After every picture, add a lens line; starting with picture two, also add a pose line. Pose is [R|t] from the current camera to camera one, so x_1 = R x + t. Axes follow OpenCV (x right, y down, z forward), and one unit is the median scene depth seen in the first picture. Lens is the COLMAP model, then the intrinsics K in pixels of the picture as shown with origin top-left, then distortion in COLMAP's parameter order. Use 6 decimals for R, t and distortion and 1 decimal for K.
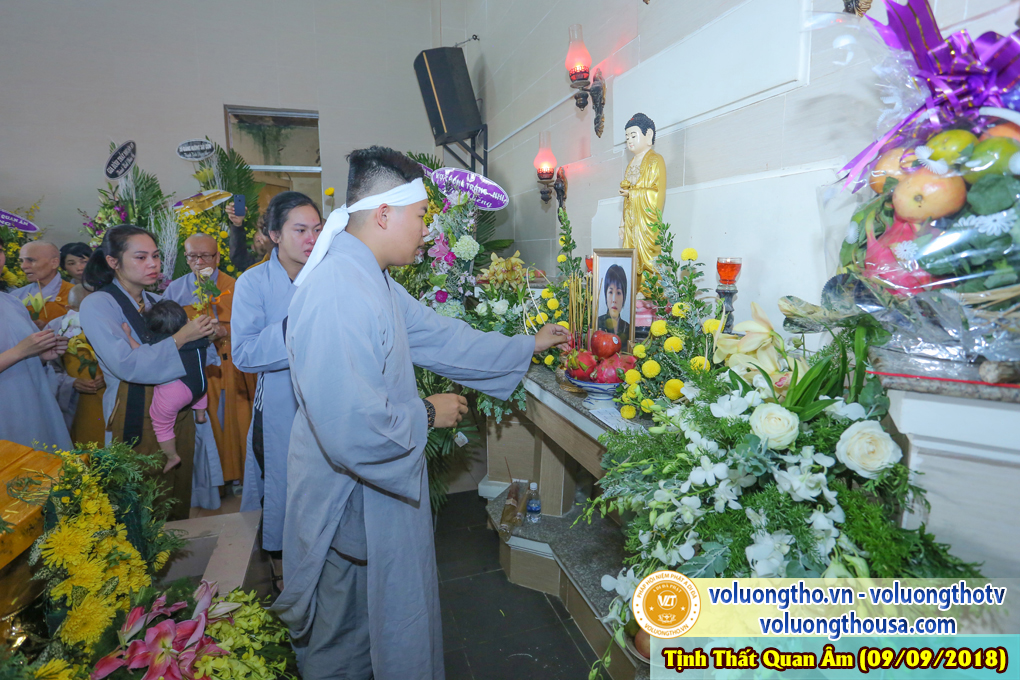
lens RADIAL K [[496.6, 0, 506.5], [0, 496.6, 337.5], [0, 0, 1]] dist [-0.062774, 0.023246]
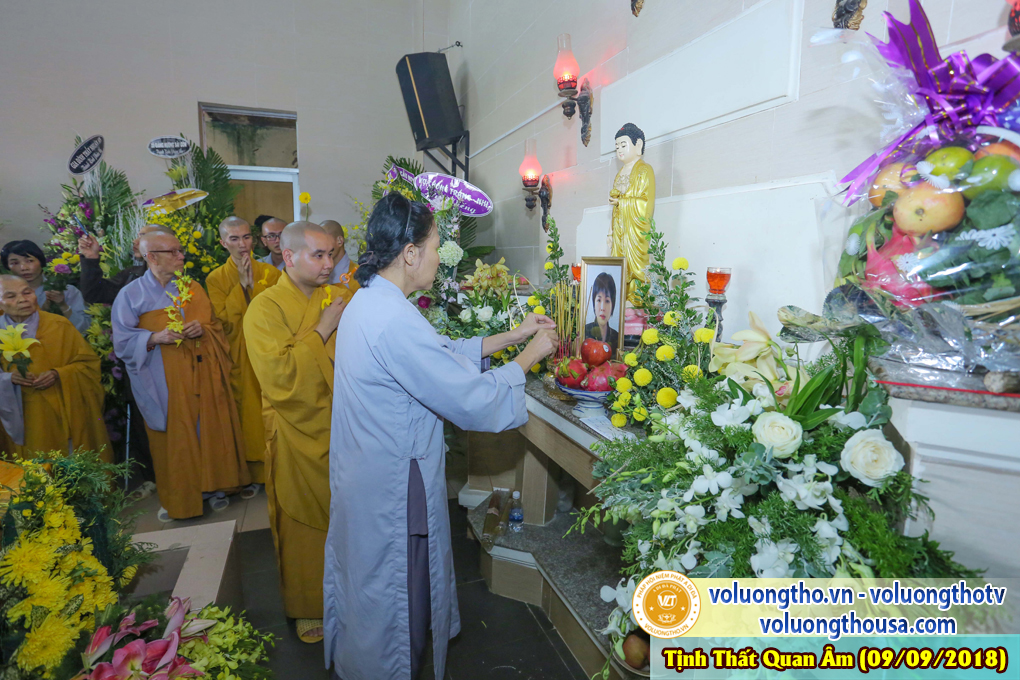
lens RADIAL K [[496.6, 0, 506.5], [0, 496.6, 337.5], [0, 0, 1]] dist [-0.062774, 0.023246]
pose [[0.998485, 0.011450, 0.053828, -0.040283], [-0.010649, 0.999829, -0.015139, 0.001543], [-0.053992, 0.014543, 0.998435, 0.014920]]
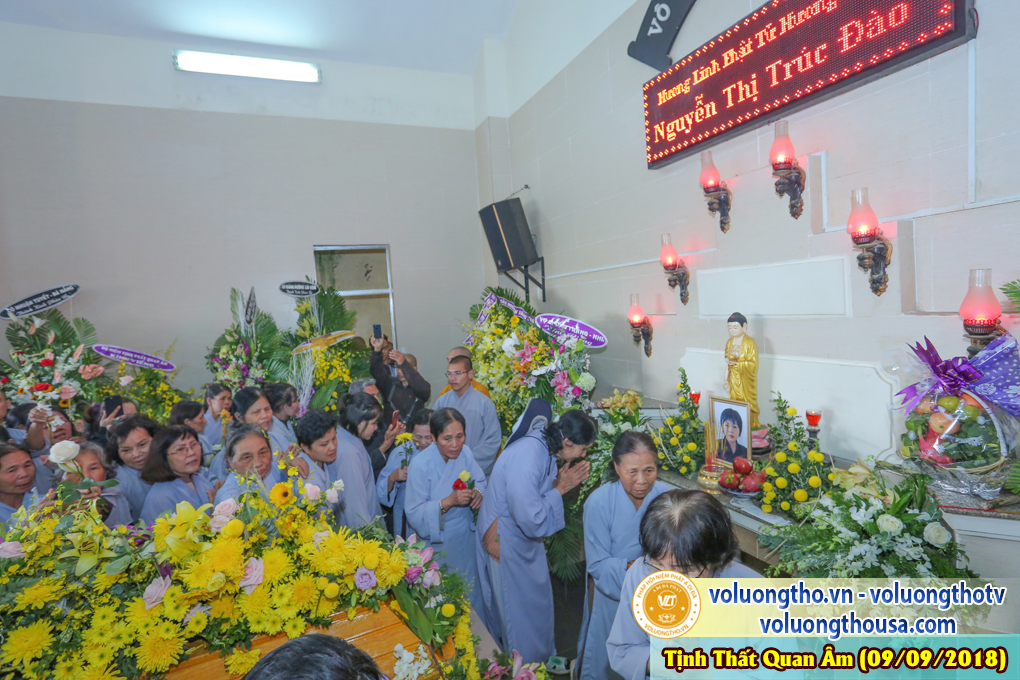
lens RADIAL K [[498.8, 0, 504.2], [0, 498.8, 337.4], [0, 0, 1]] dist [-0.068885, 0.026056]
pose [[0.994870, -0.063050, 0.079110, -0.811642], [0.071360, 0.991691, -0.107033, -0.343550], [-0.071705, 0.112129, 0.991103, -0.697232]]
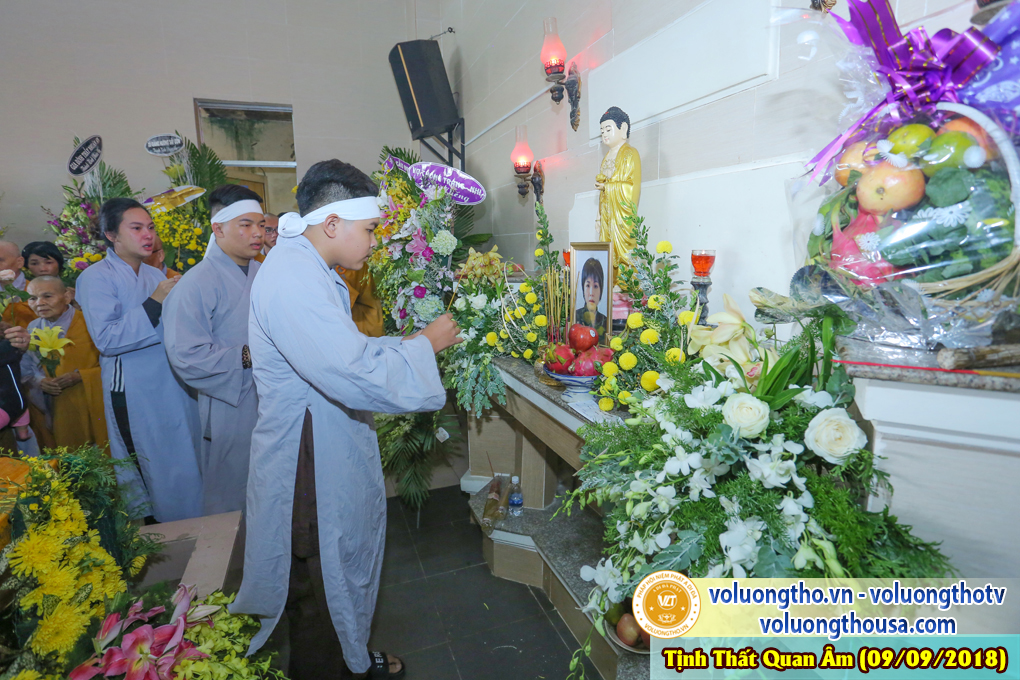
lens RADIAL K [[496.6, 0, 506.5], [0, 496.6, 337.5], [0, 0, 1]] dist [-0.062774, 0.023246]
pose [[0.999180, -0.016663, 0.036891, 0.008537], [0.016235, 0.999798, 0.011871, -0.000935], [-0.037082, -0.011263, 0.999249, -0.001744]]
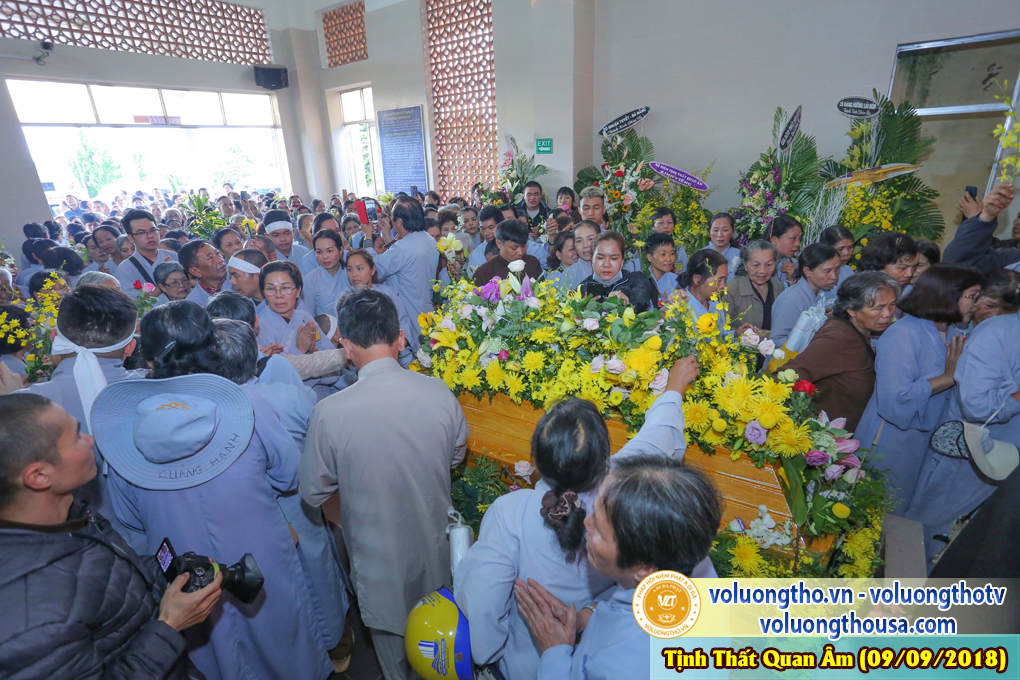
lens RADIAL K [[497.3, 0, 506.8], [0, 497.3, 337.7], [0, 0, 1]] dist [-0.063402, 0.024506]
pose [[0.572173, 0.266665, -0.775569, -0.560976], [-0.102645, 0.961512, 0.254872, -0.368663], [0.813684, -0.066222, 0.577523, -0.557673]]
